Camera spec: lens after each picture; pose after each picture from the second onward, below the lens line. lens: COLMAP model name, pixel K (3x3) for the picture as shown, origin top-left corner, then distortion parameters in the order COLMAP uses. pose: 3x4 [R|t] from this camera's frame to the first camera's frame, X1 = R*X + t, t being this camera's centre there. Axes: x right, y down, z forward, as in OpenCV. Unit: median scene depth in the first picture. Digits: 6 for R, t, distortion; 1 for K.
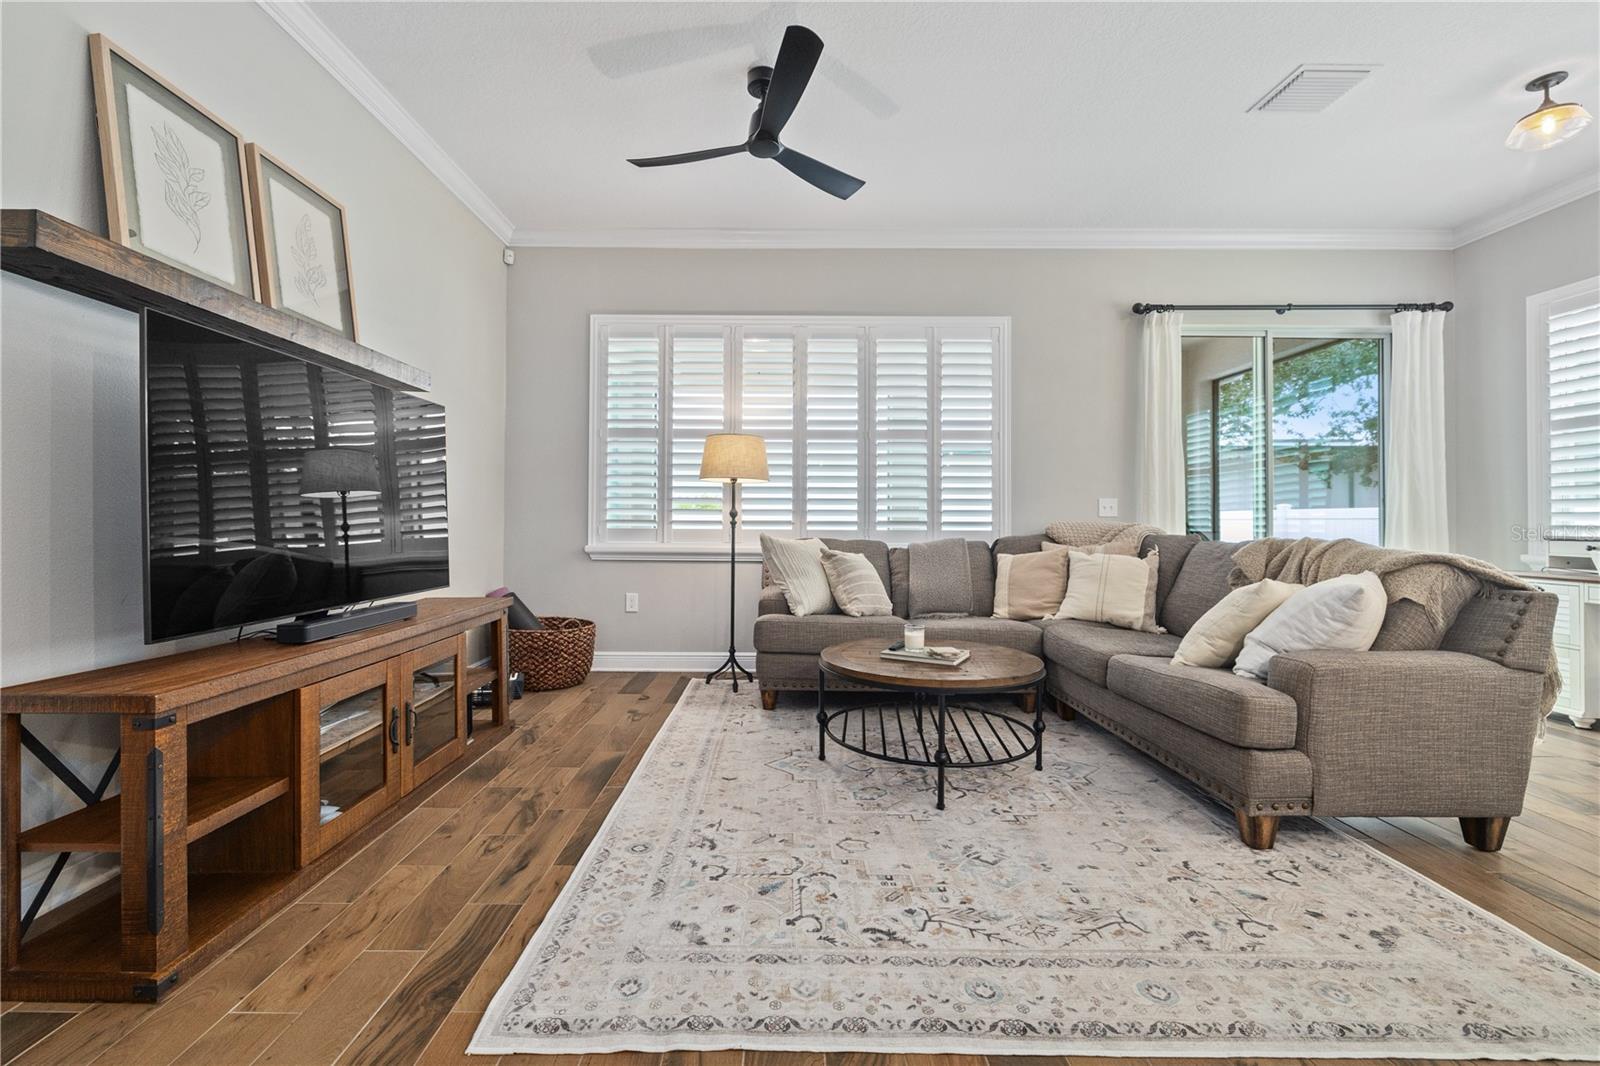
lens RADIAL K [[666.6, 0, 792.5], [0, 666.6, 514.5], [0, 0, 1]] dist [0.001766, 0.000493]
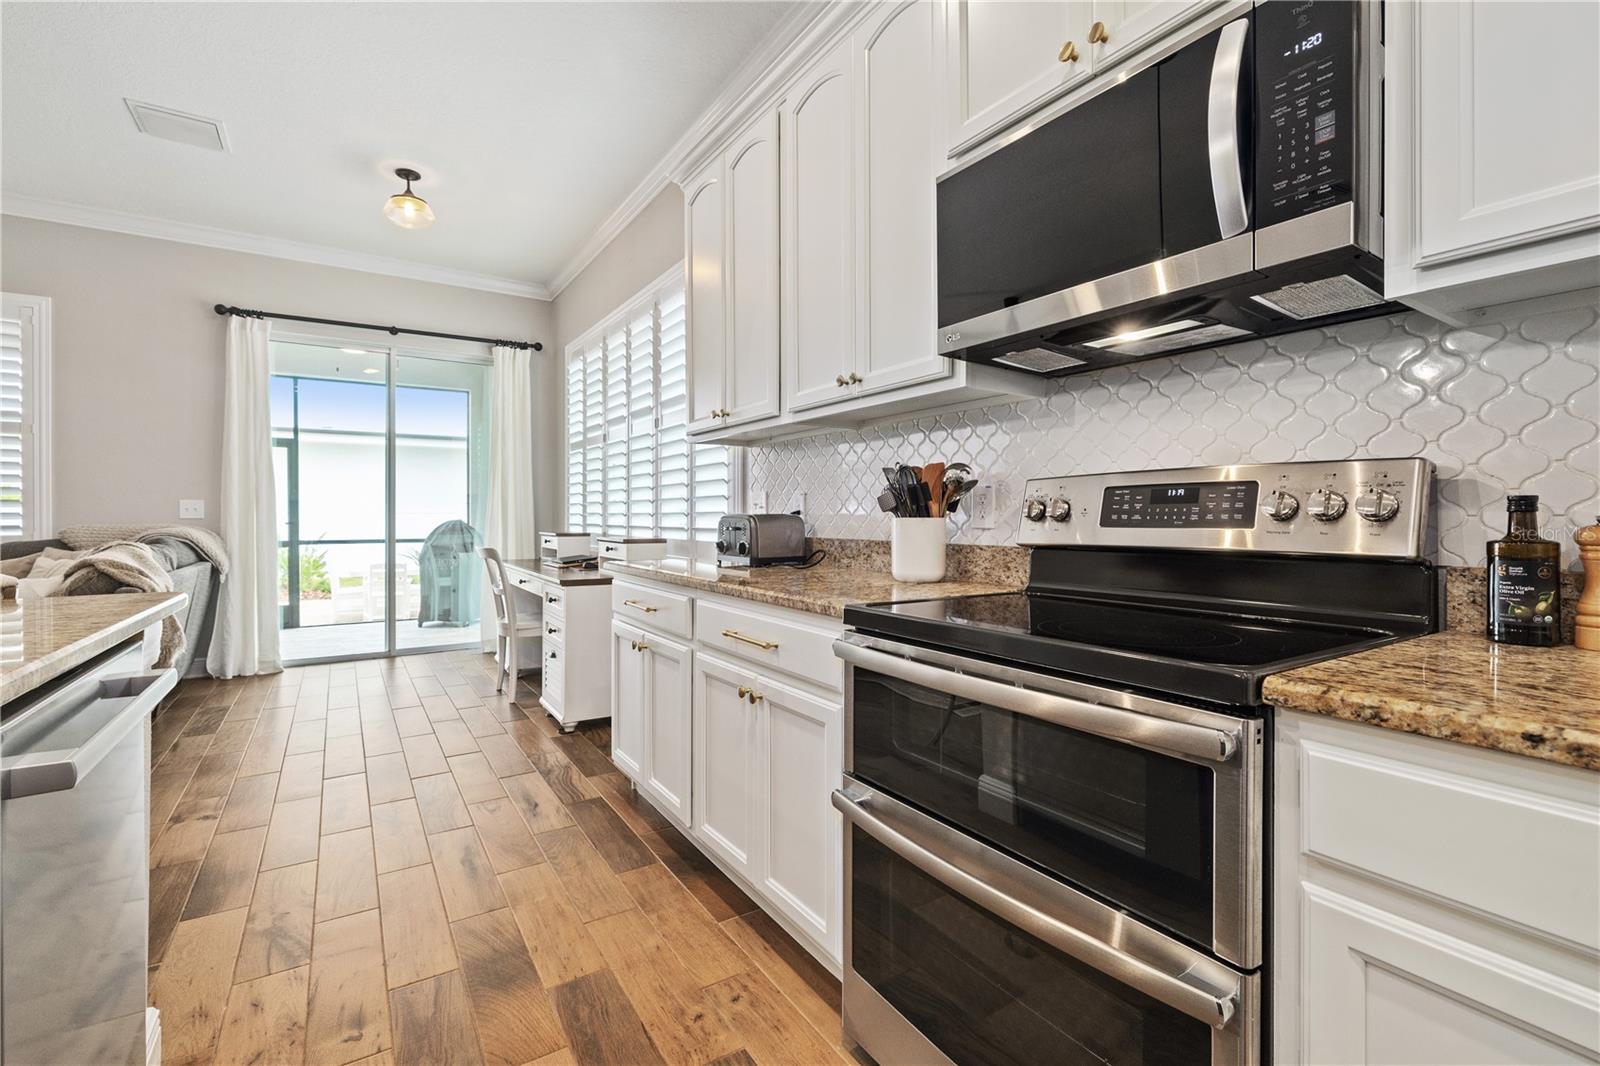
lens RADIAL K [[666.6, 0, 792.5], [0, 666.6, 514.5], [0, 0, 1]] dist [0.001766, 0.000493]
pose [[0.851667, -0.007247, 0.524033, 0.750835], [0.000390, 0.999913, 0.013195, -0.015815], [-0.524083, -0.011033, 0.851596, -0.317203]]
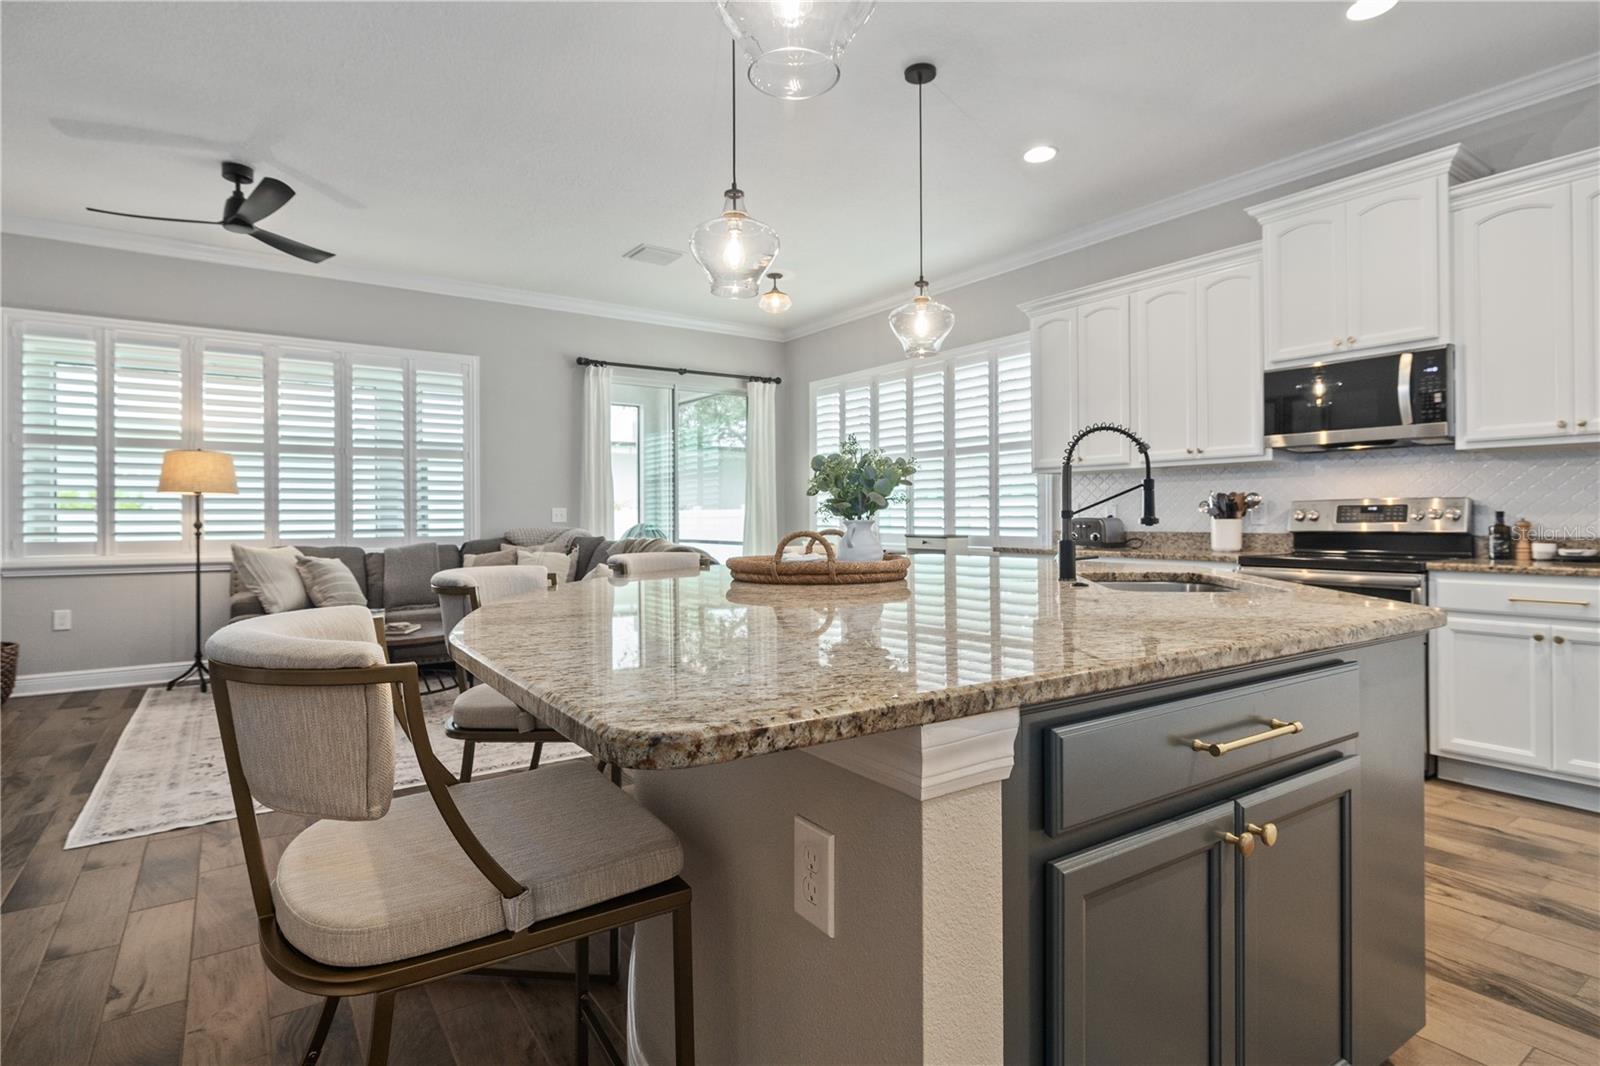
lens RADIAL K [[805.1, 0, 786.7], [0, 805.1, 511.7], [0, 0, 1]] dist [-0.000921, -0.000534]
pose [[0.829333, -0.006304, 0.558718, -0.026144], [0.003113, 0.999973, 0.006663, -0.027085], [-0.558745, -0.003786, 0.829331, -0.540229]]
